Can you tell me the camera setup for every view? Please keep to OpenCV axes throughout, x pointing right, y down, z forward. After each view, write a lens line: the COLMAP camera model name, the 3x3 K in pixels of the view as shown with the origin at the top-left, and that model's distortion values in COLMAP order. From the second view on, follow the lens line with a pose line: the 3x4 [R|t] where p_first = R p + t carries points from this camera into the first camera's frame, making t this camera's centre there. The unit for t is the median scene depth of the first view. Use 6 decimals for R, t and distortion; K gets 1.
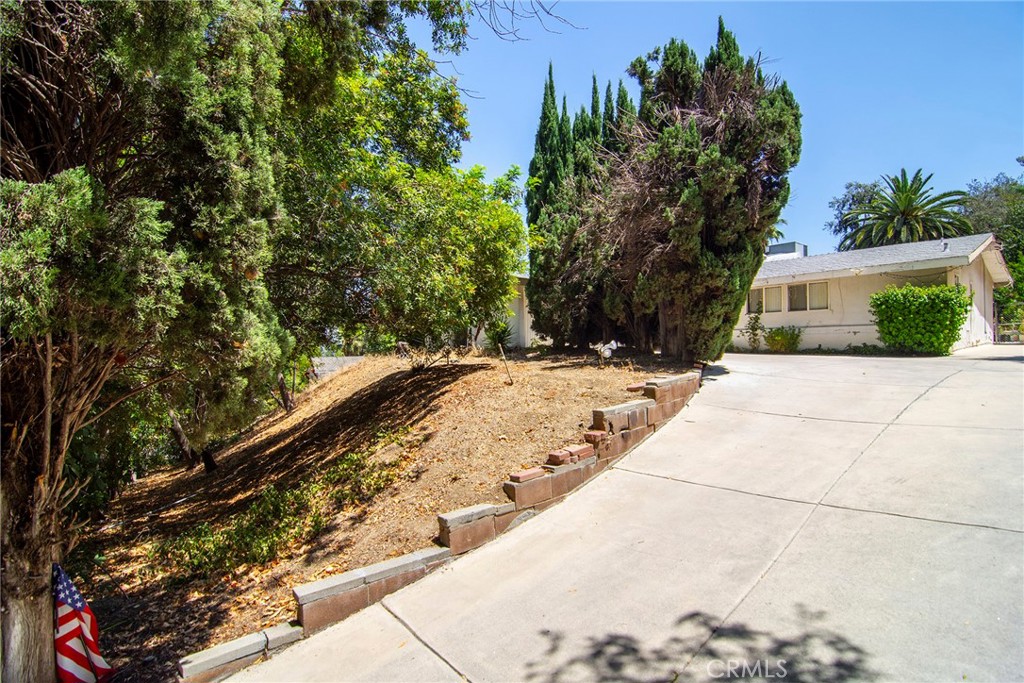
lens RADIAL K [[489.8, 0, 512.0], [0, 489.8, 341.5], [0, 0, 1]] dist [-0.004343, -0.012598]
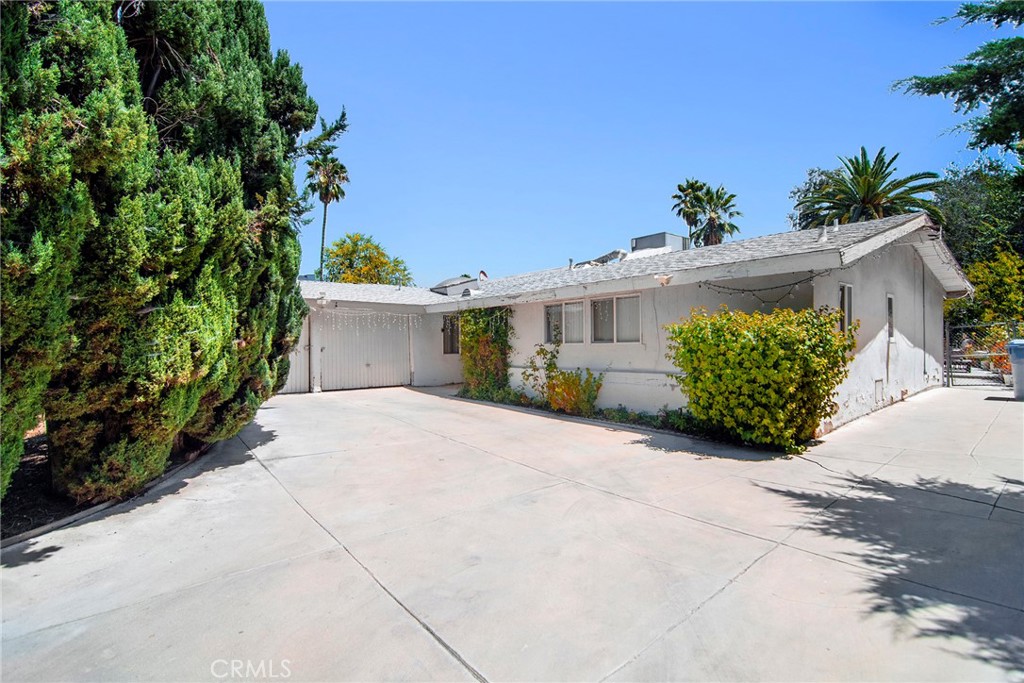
lens RADIAL K [[489.8, 0, 512.0], [0, 489.8, 341.5], [0, 0, 1]] dist [-0.004343, -0.012598]
pose [[0.999994, -0.000031, 0.003385, 0.763189], [0.000014, 0.999987, 0.005025, -0.108609], [-0.003385, -0.005025, 0.999982, 0.637176]]
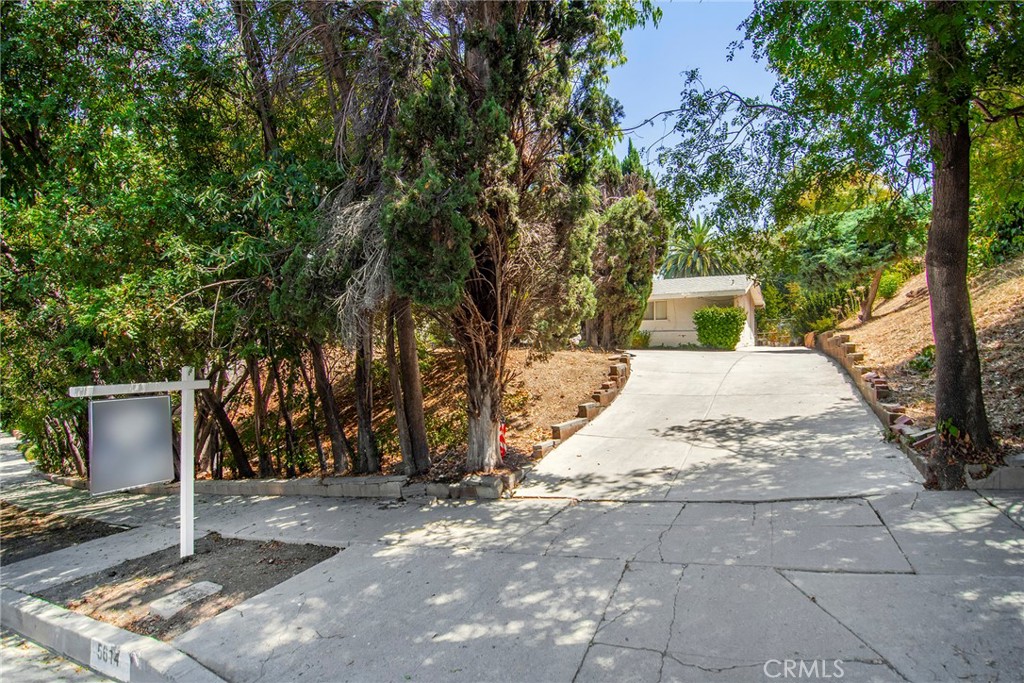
lens RADIAL K [[503.2, 0, 512.0], [0, 503.2, 341.5], [0, 0, 1]] dist [-0.001750, -0.035021]
pose [[0.940162, 0.018075, 0.340249, -0.466377], [-0.015809, 0.999831, -0.009433, 0.032883], [-0.340362, 0.003489, 0.940288, -0.409699]]
